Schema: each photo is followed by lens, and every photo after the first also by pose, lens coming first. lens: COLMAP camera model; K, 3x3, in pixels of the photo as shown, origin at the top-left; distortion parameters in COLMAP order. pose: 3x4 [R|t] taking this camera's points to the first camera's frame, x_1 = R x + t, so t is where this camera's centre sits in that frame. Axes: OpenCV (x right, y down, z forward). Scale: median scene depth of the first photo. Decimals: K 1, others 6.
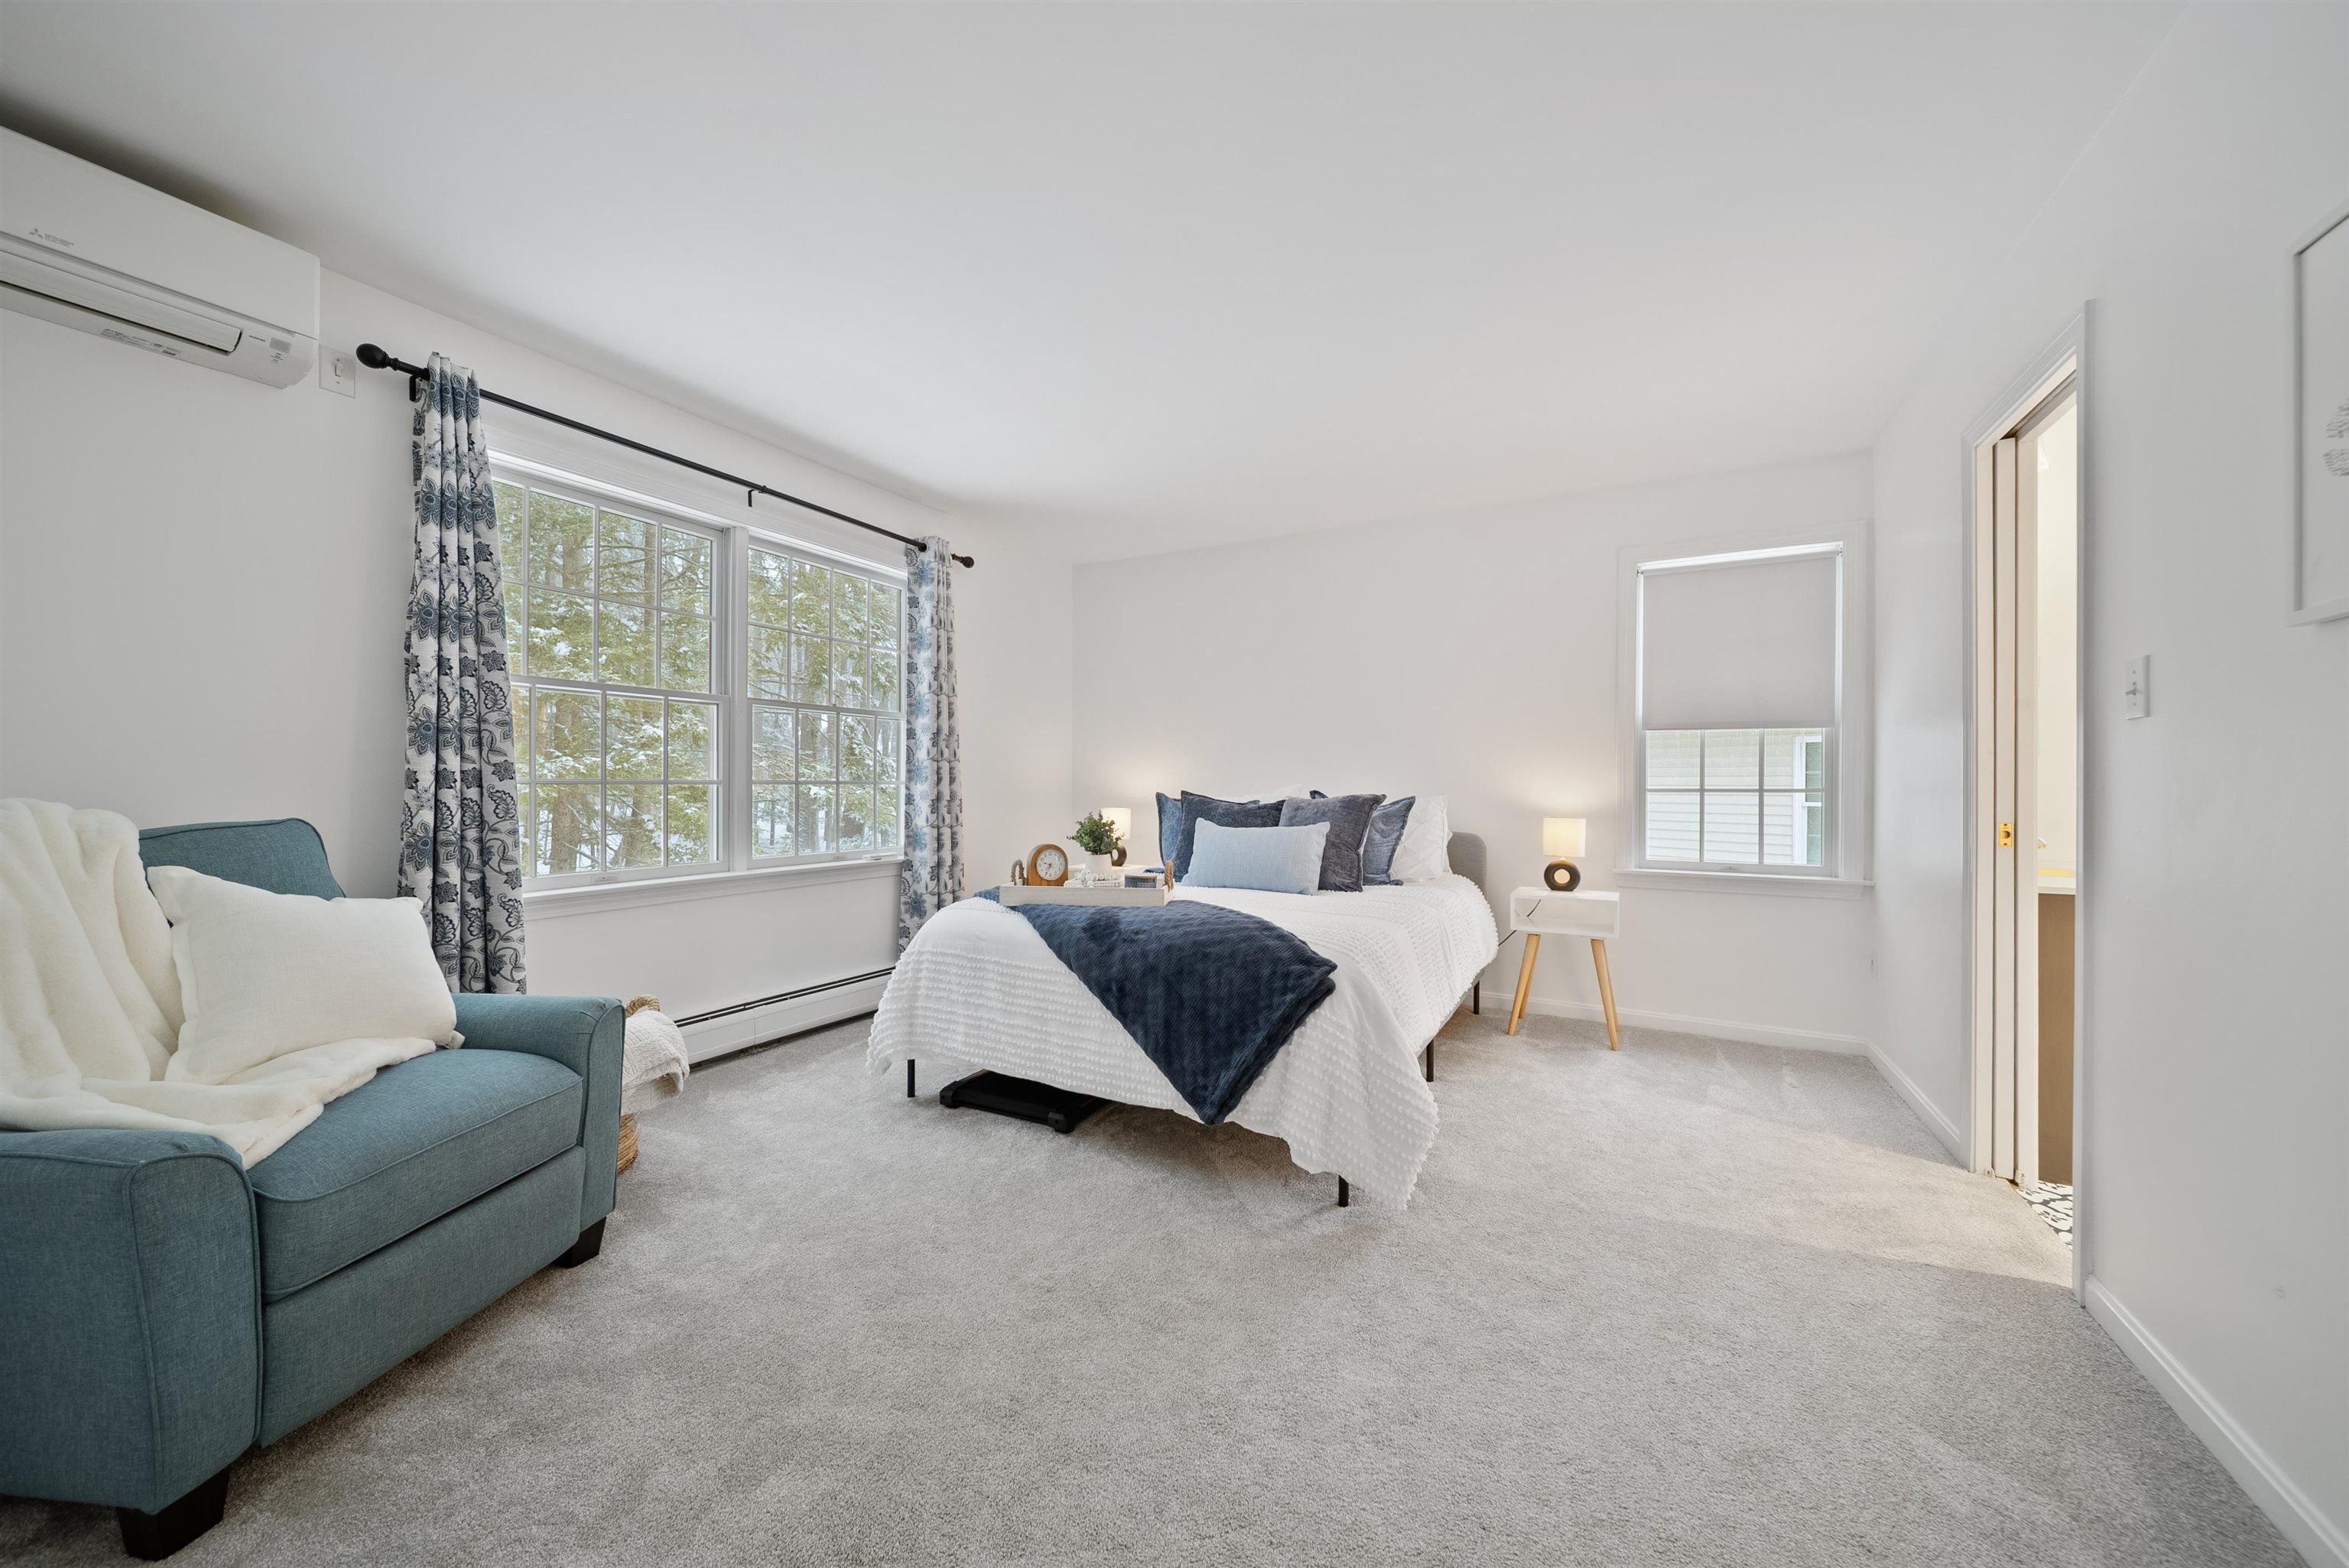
lens RADIAL K [[830.6, 0, 1172.2], [0, 830.6, 789.0], [0, 0, 1]] dist [0.001106, -0.002036]
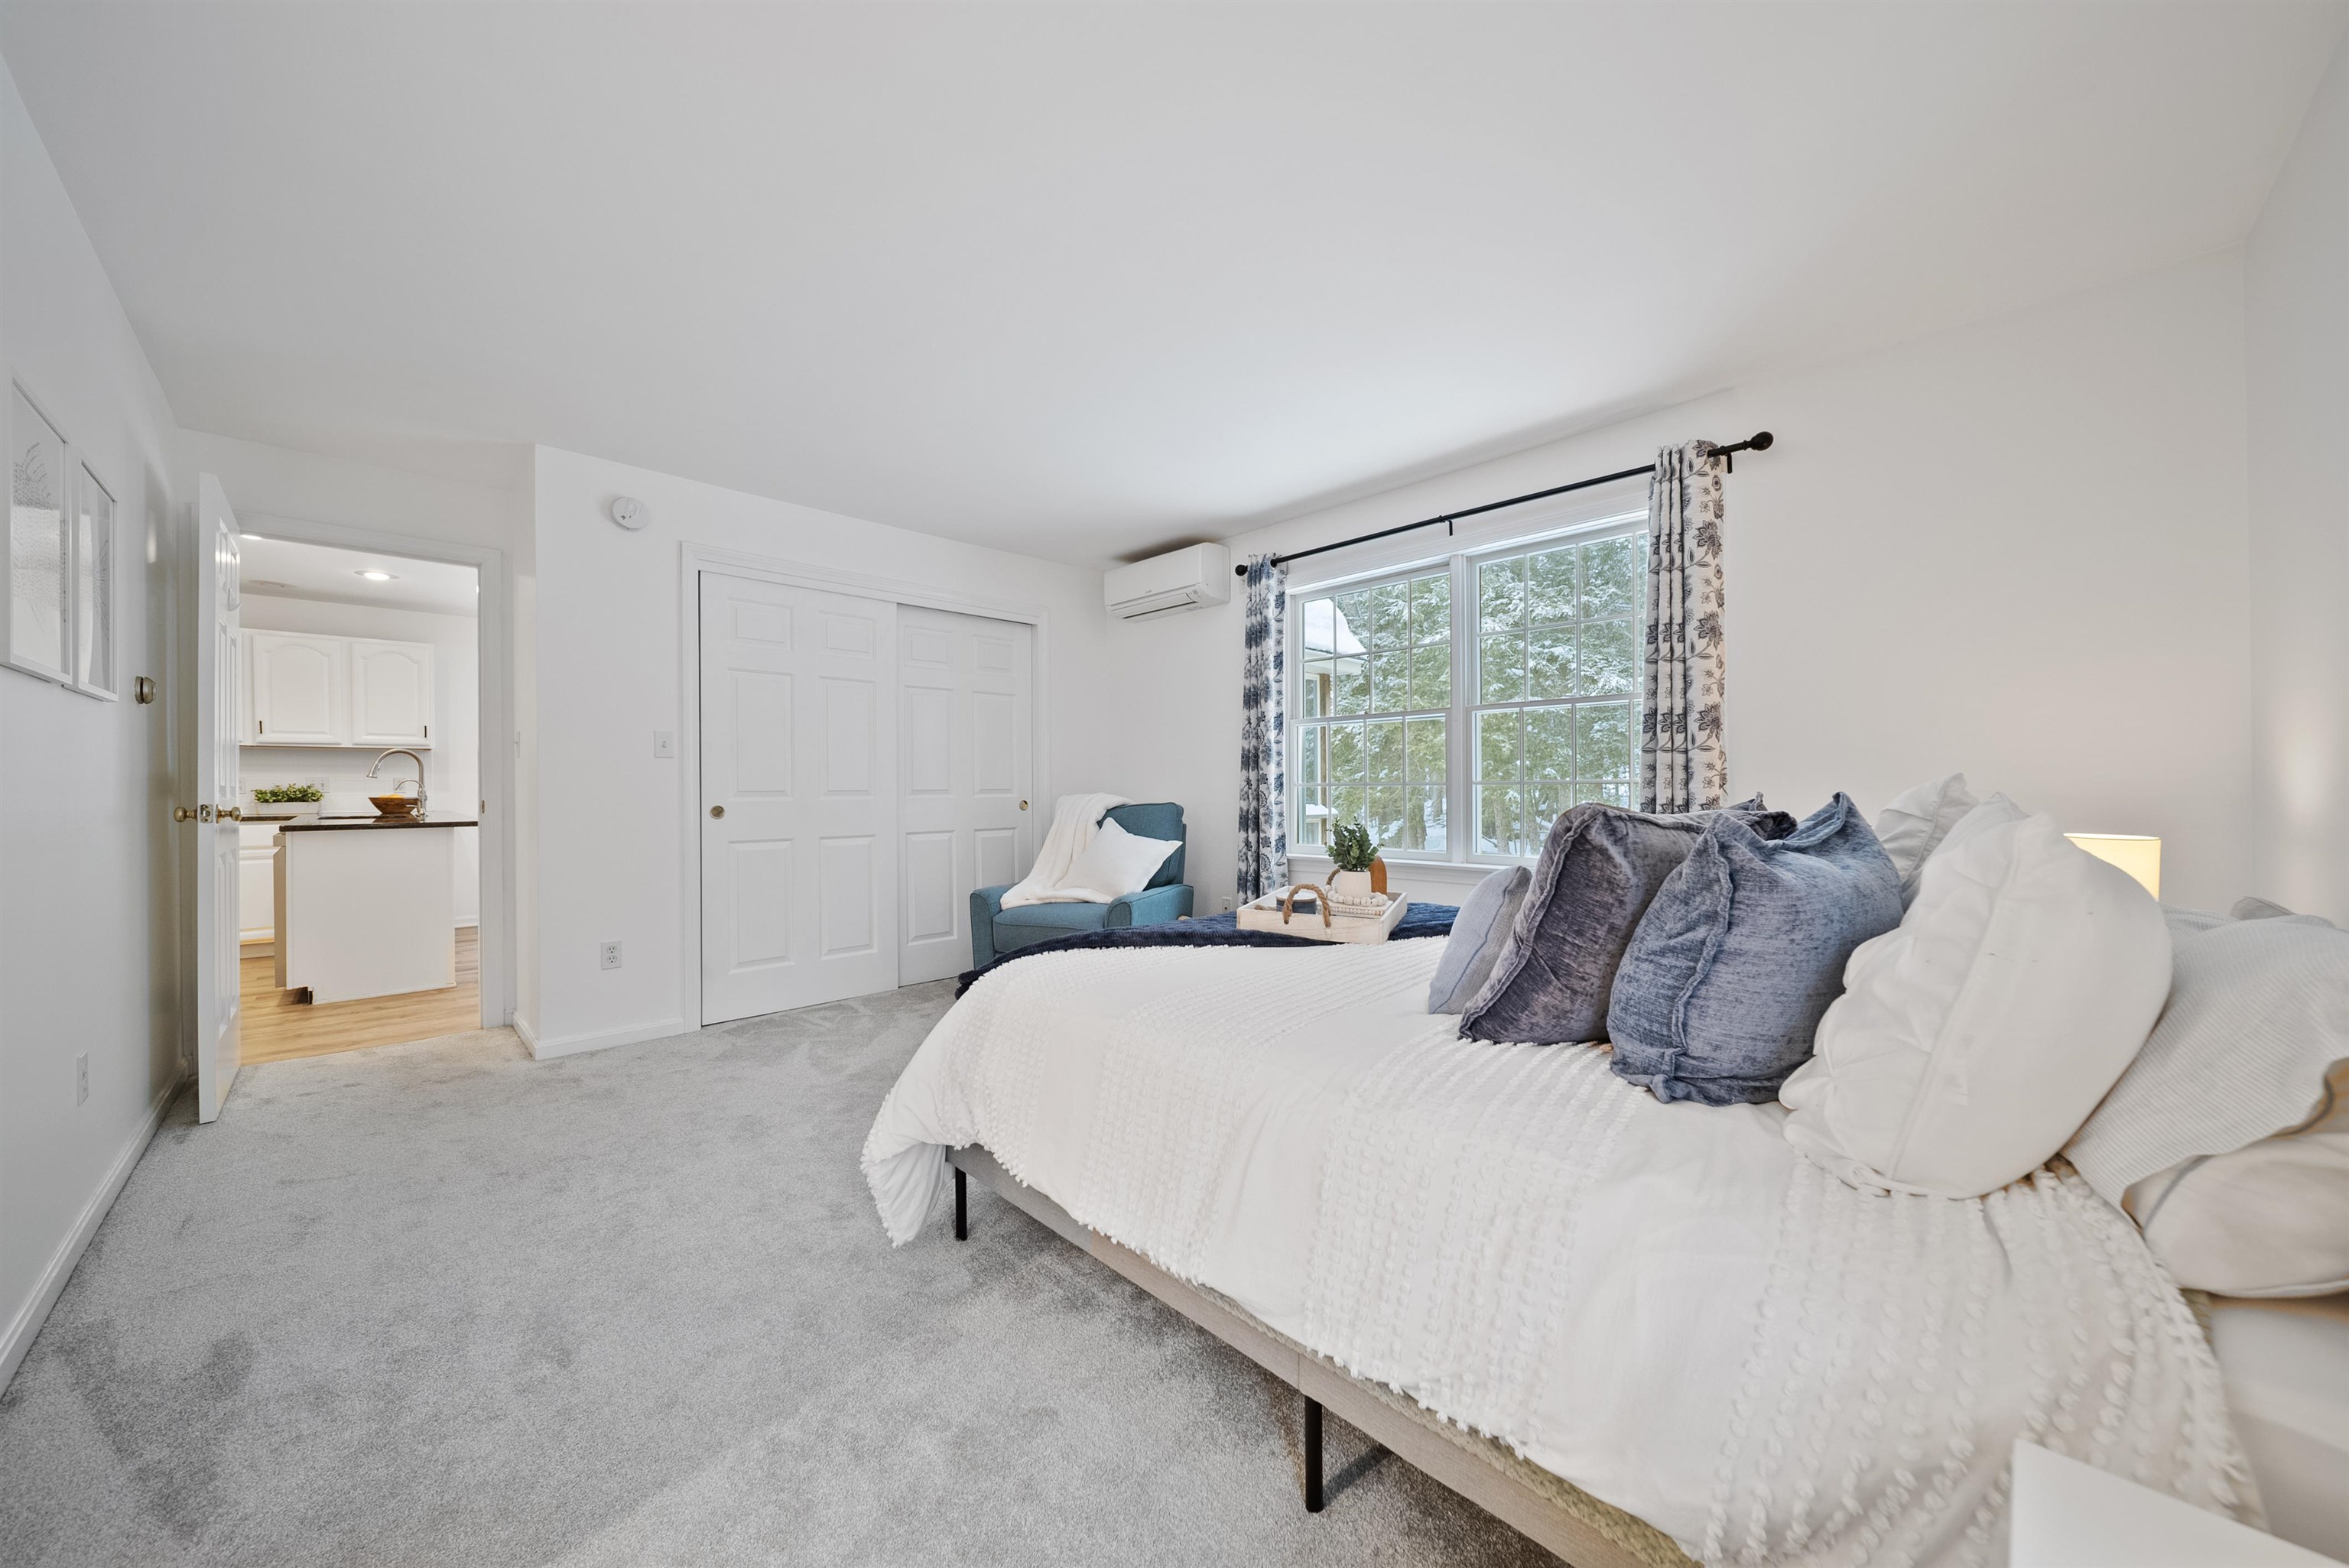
lens RADIAL K [[830.6, 0, 1172.2], [0, 830.6, 789.0], [0, 0, 1]] dist [0.001106, -0.002036]
pose [[-0.297760, 0.001489, -0.954639, 0.670661], [-0.000758, 0.999998, 0.001796, -0.001029], [0.954640, 0.001258, -0.297759, 0.979634]]
